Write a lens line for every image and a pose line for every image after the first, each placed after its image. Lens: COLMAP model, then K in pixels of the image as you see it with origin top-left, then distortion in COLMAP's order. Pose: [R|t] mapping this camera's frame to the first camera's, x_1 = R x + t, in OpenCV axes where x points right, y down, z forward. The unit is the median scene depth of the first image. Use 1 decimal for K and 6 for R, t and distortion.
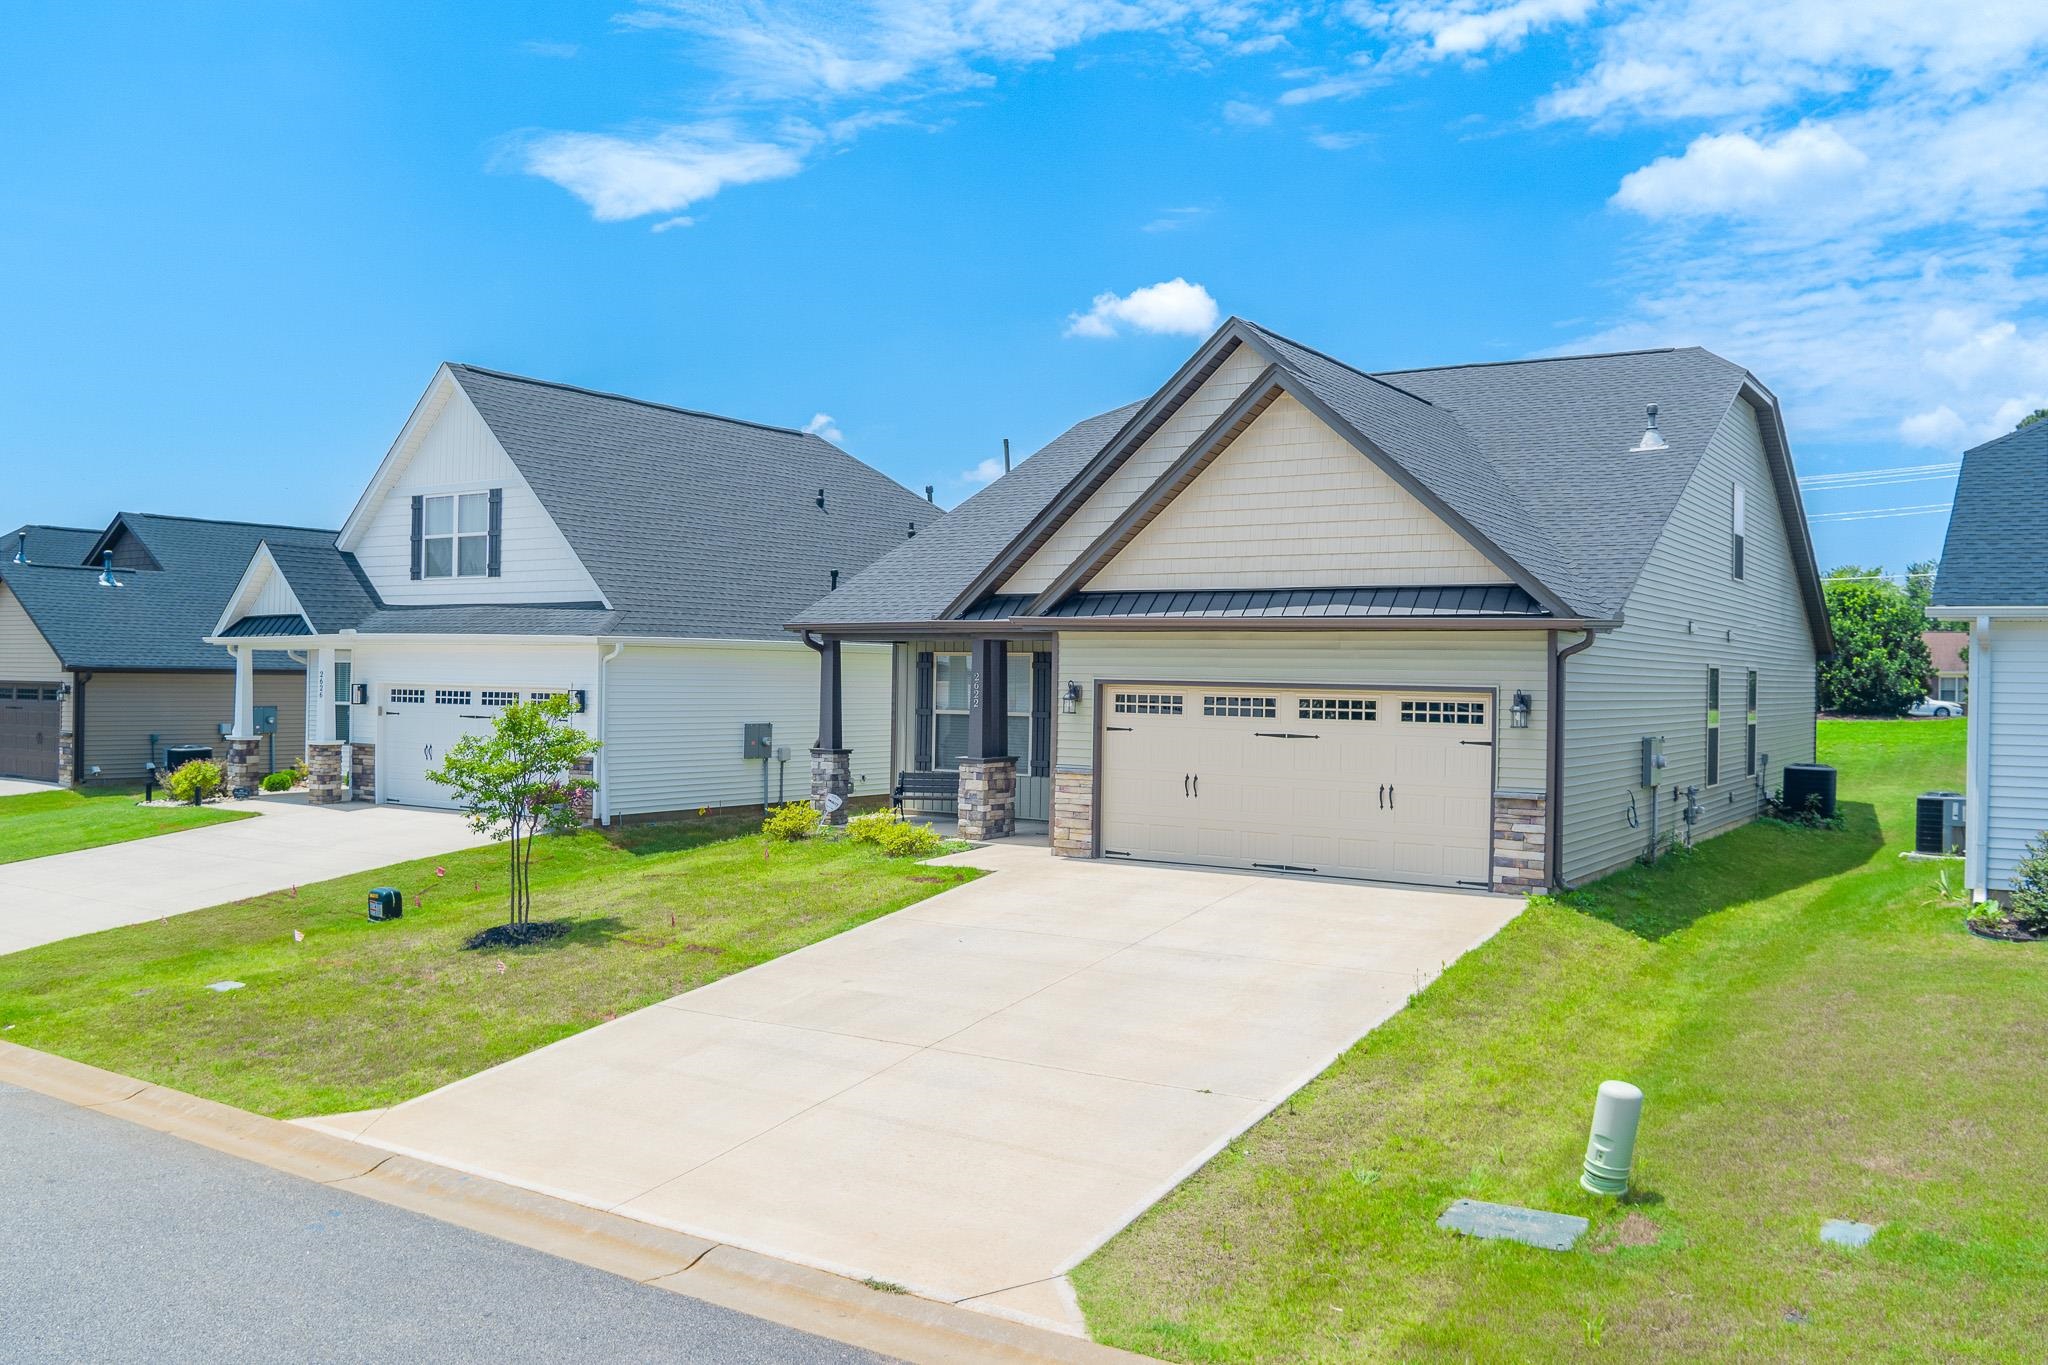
lens RADIAL K [[1660.9, 0, 1024.0], [0, 1660.9, 682.5], [0, 0, 1]] dist [-0.070364, 0.004809]
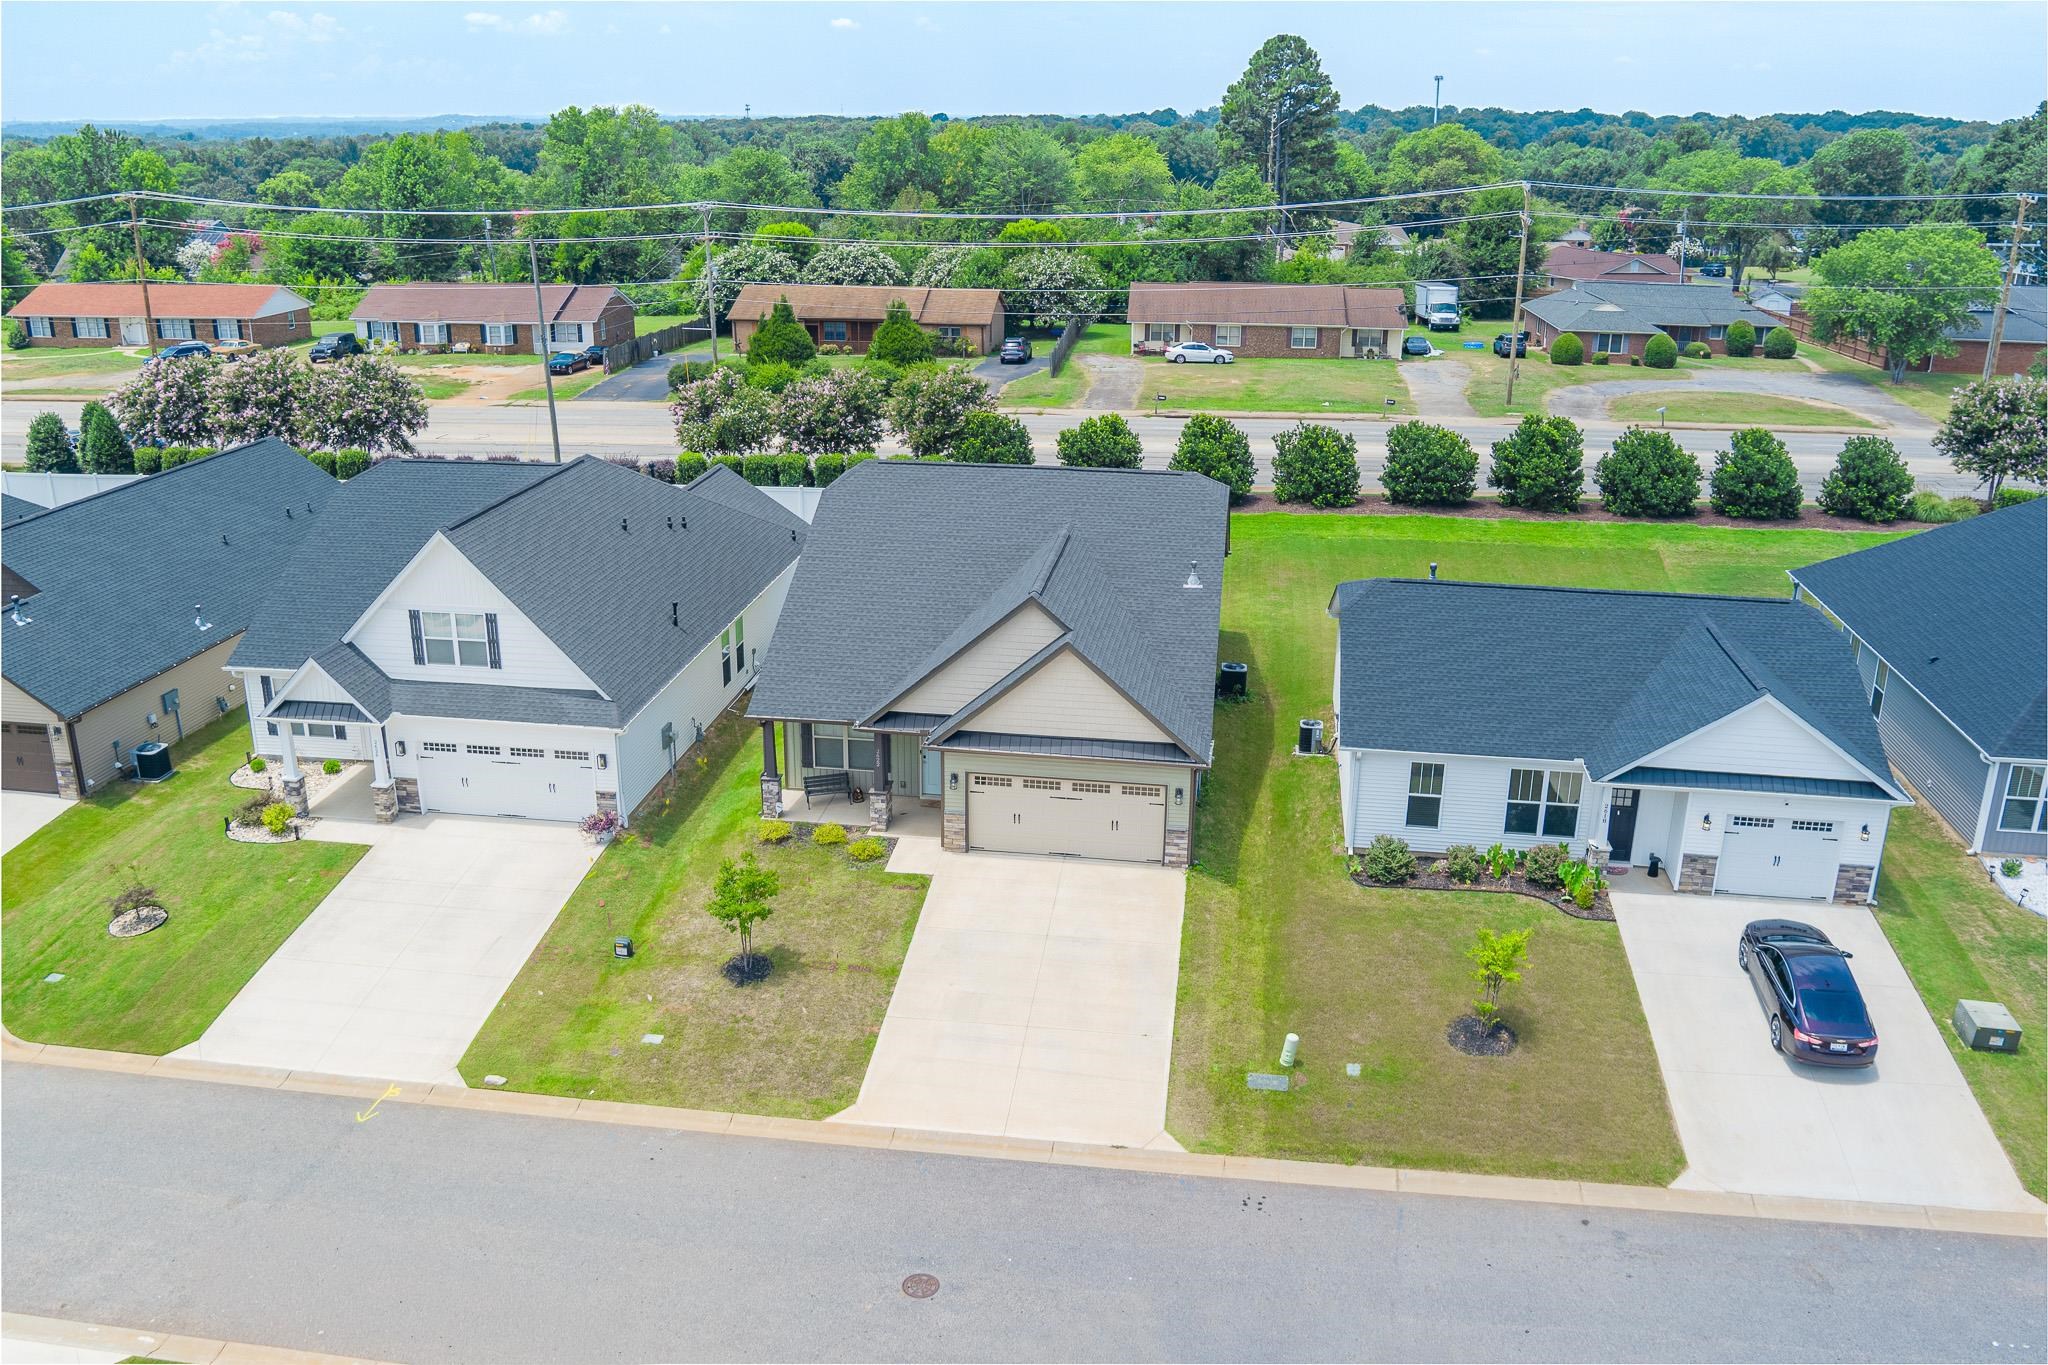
lens RADIAL K [[1660.9, 0, 1024.0], [0, 1660.9, 682.5], [0, 0, 1]] dist [-0.070364, 0.004809]
pose [[0.905817, -0.146552, 0.397515, -0.714620], [0.008293, 0.944221, 0.329207, -0.808024], [-0.423588, -0.294905, 0.856507, -0.761931]]
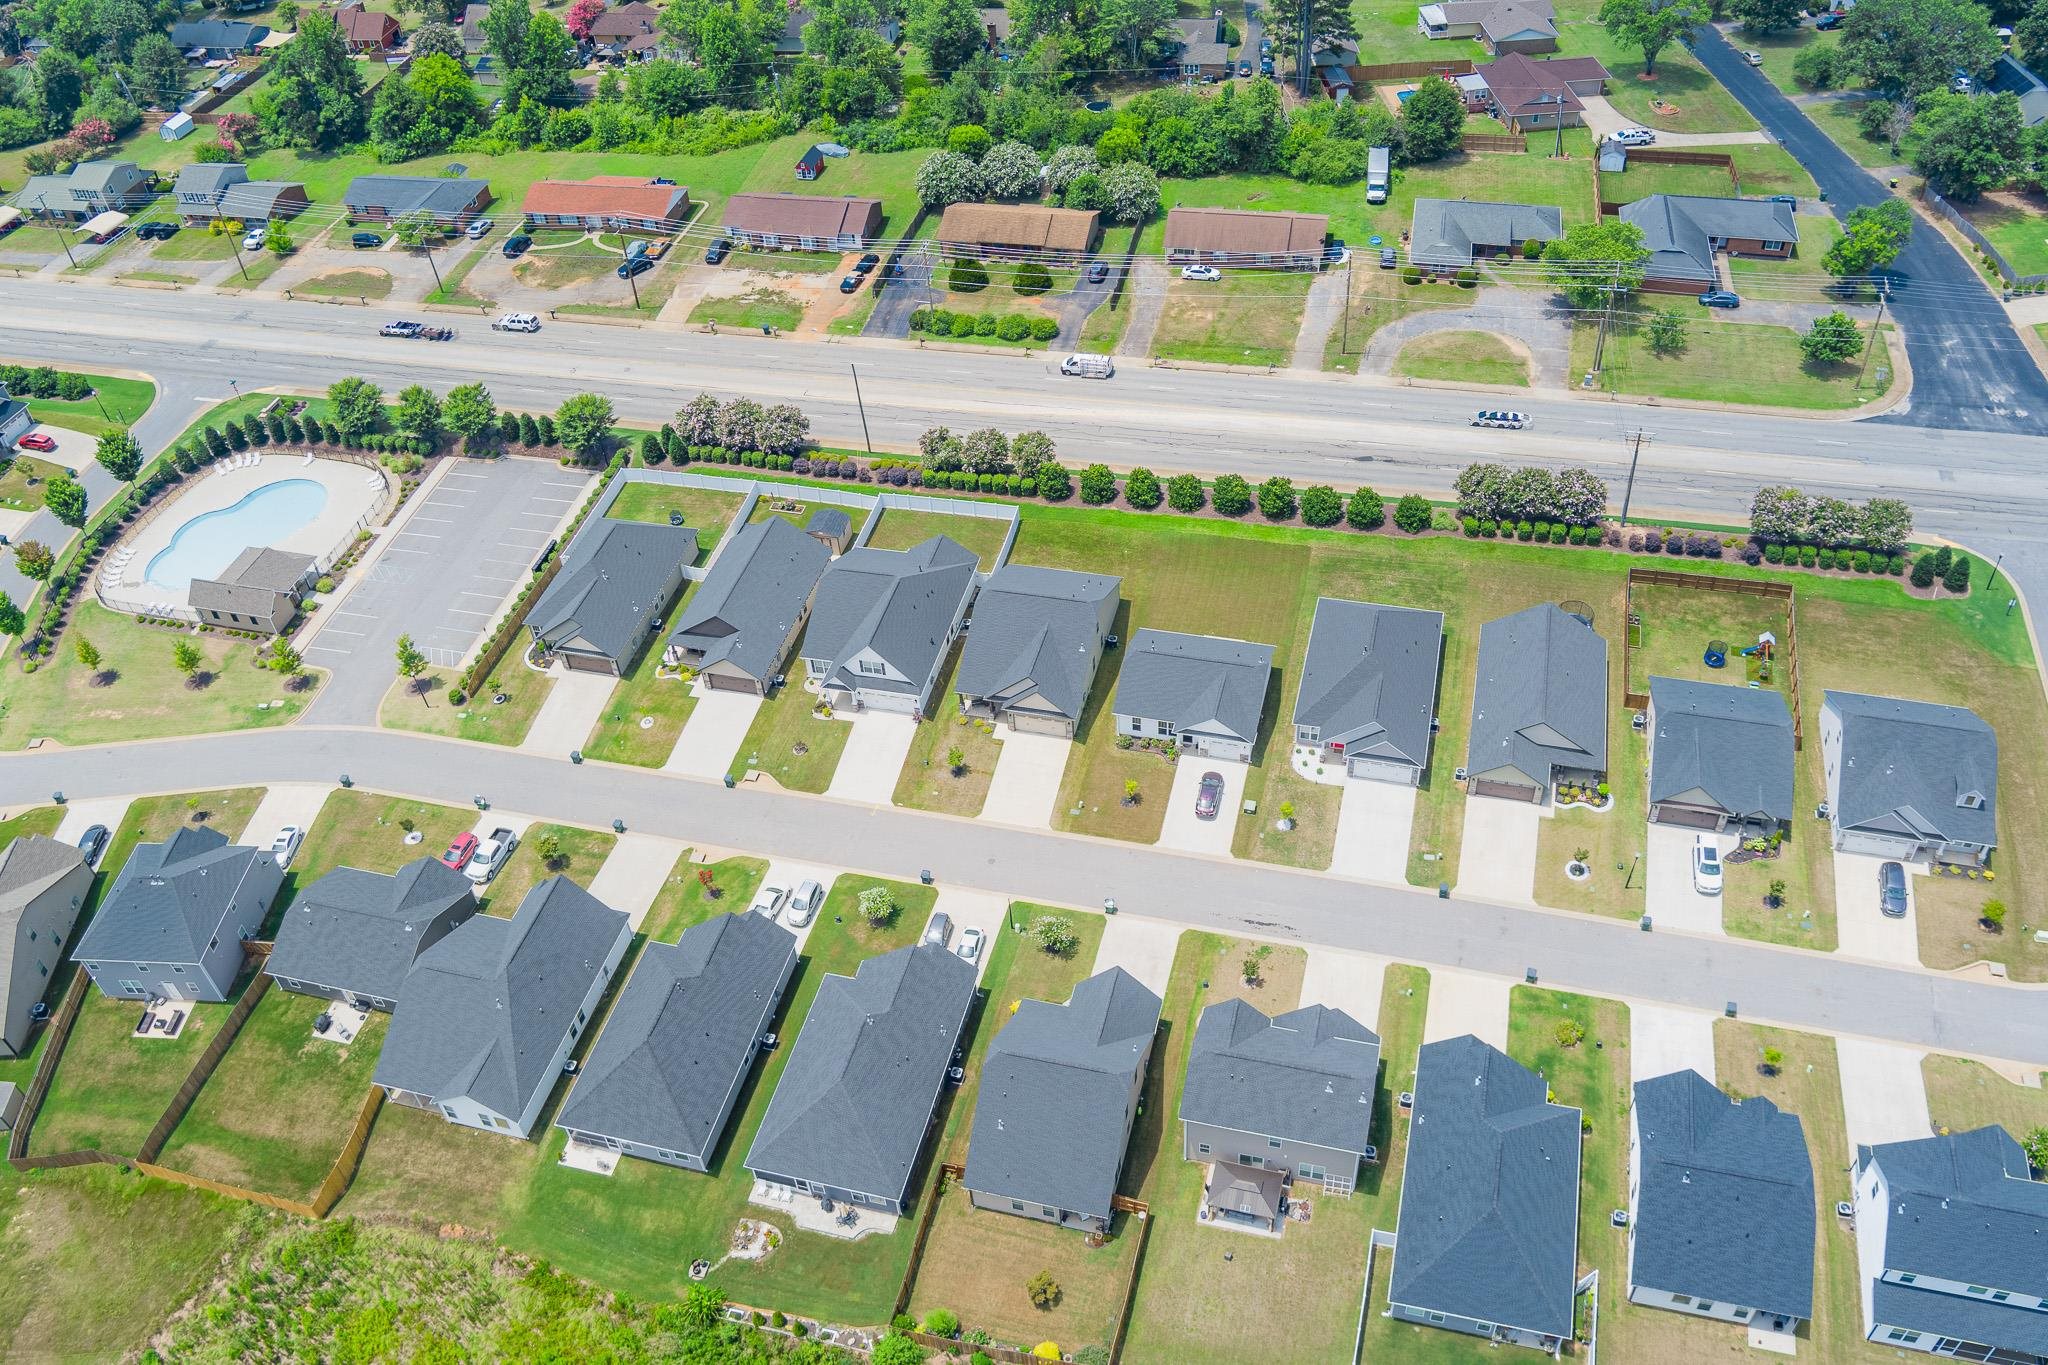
lens RADIAL K [[1660.9, 0, 1024.0], [0, 1660.9, 682.5], [0, 0, 1]] dist [-0.070364, 0.004809]
pose [[0.945986, -0.269025, 0.180932, -1.294022], [0.077726, 0.729988, 0.679025, -5.470677], [-0.314753, -0.628285, 0.711469, -4.485961]]
